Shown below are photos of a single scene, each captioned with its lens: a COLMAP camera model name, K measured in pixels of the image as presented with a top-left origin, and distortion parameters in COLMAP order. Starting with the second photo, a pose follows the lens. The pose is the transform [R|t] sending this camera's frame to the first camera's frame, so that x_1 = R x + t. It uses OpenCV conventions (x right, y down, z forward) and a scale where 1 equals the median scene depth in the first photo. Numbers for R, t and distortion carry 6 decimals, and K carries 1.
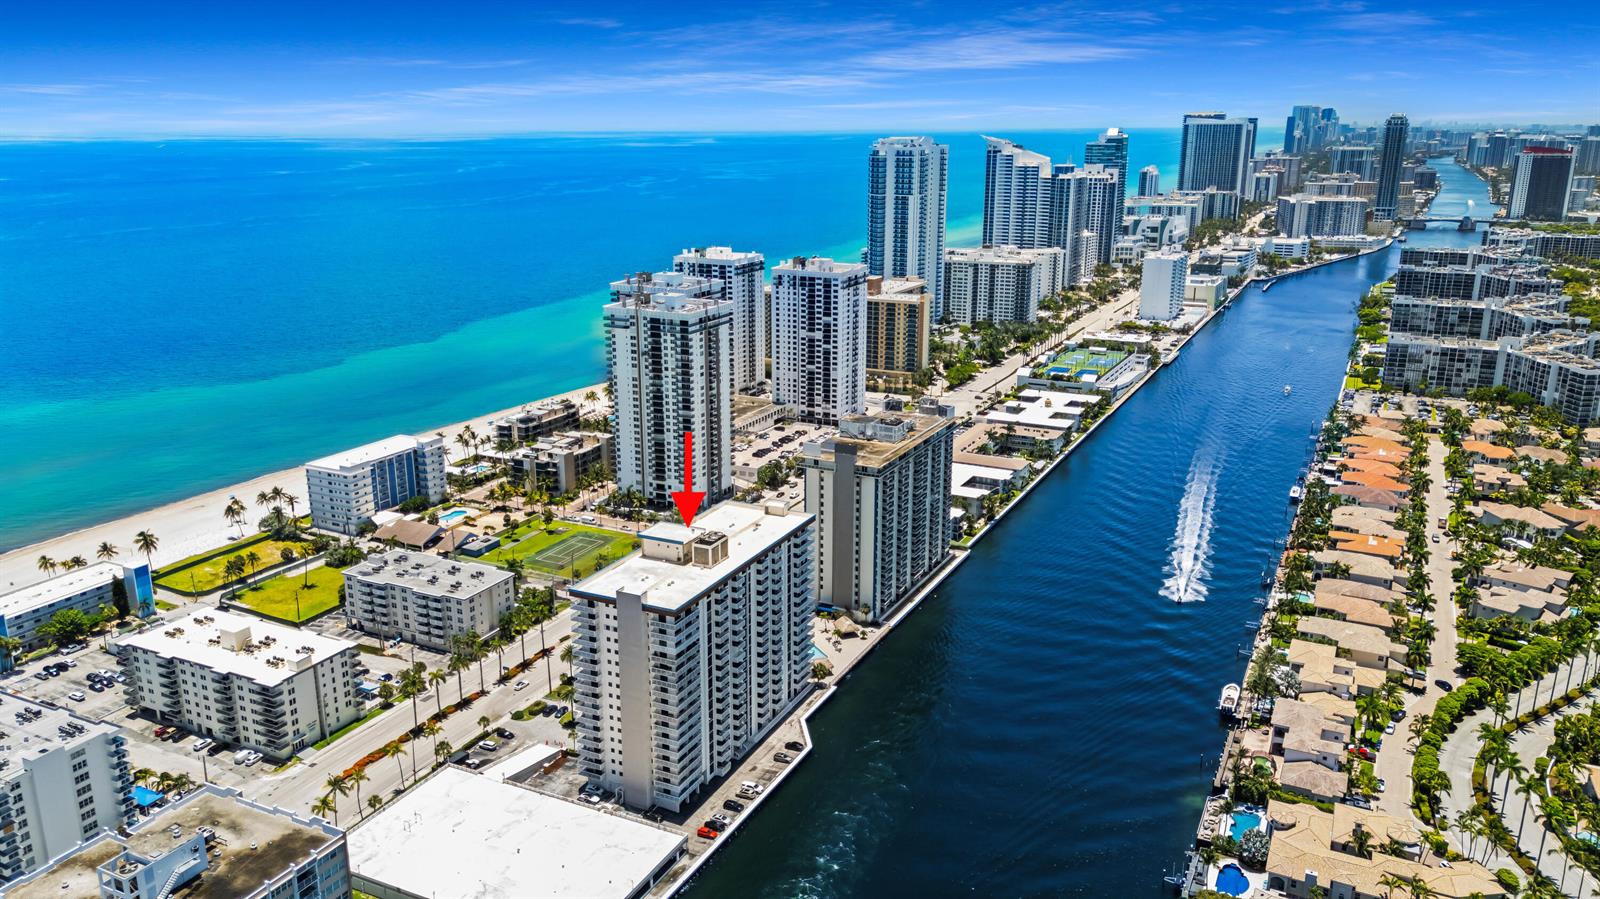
lens RADIAL K [[1179.7, 0, 800.0], [0, 1179.7, 449.5], [0, 0, 1]] dist [0.103438, -0.099039]
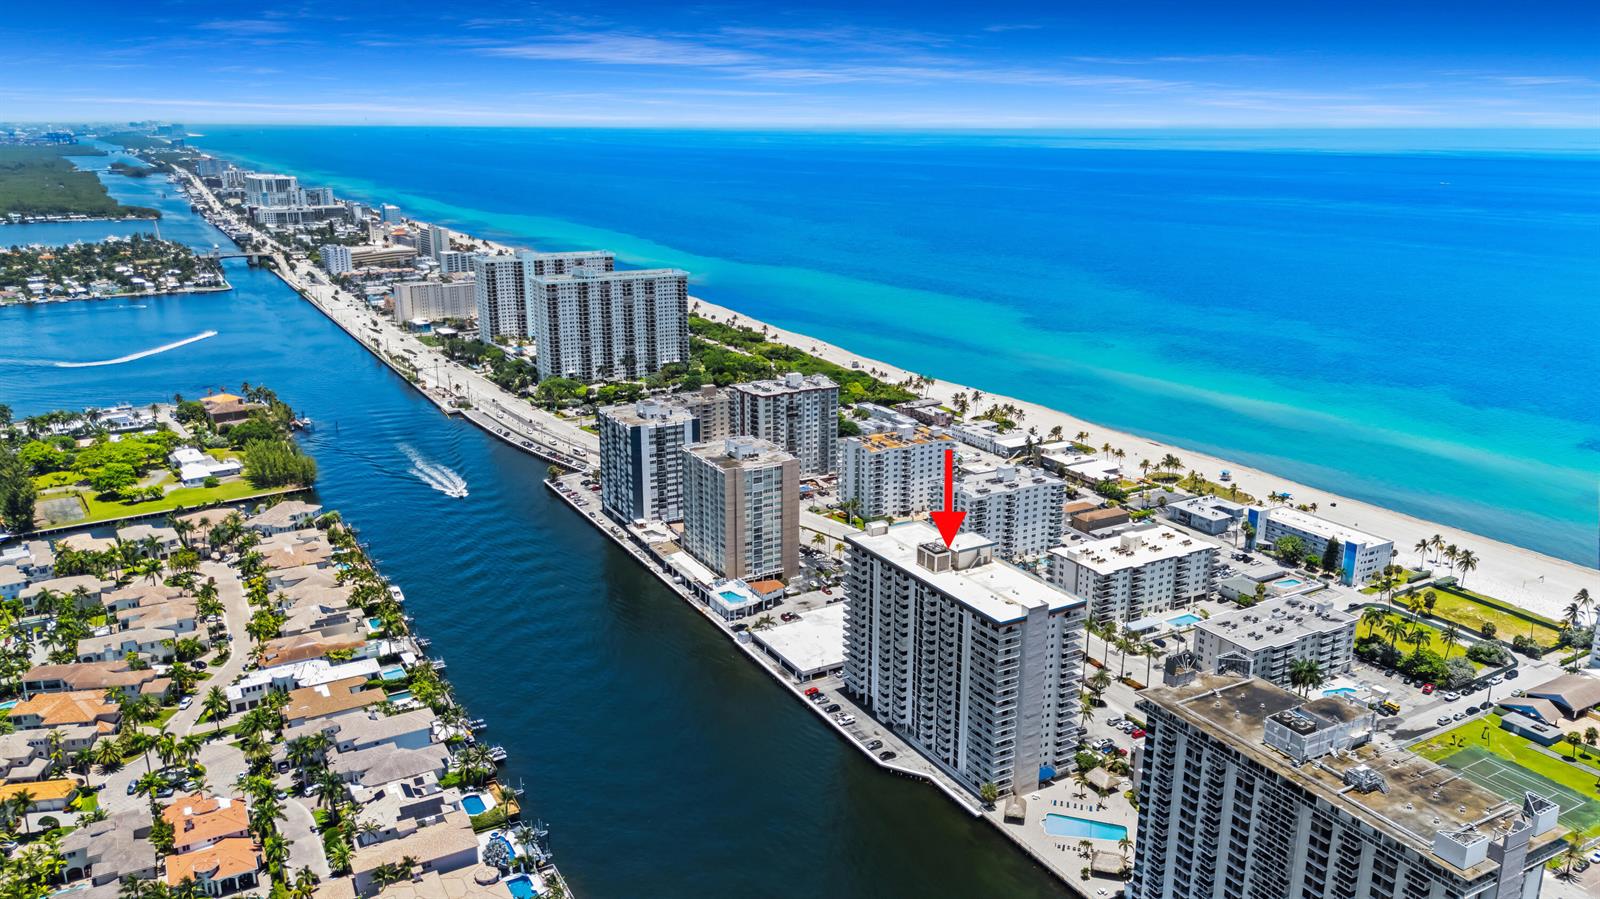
lens RADIAL K [[1179.7, 0, 800.0], [0, 1179.7, 449.5], [0, 0, 1]] dist [0.103438, -0.099039]
pose [[-0.564994, 0.219661, -0.795318, 0.824597], [-0.221456, 0.888171, 0.402629, -0.410960], [0.794820, 0.403611, -0.453166, 1.279296]]
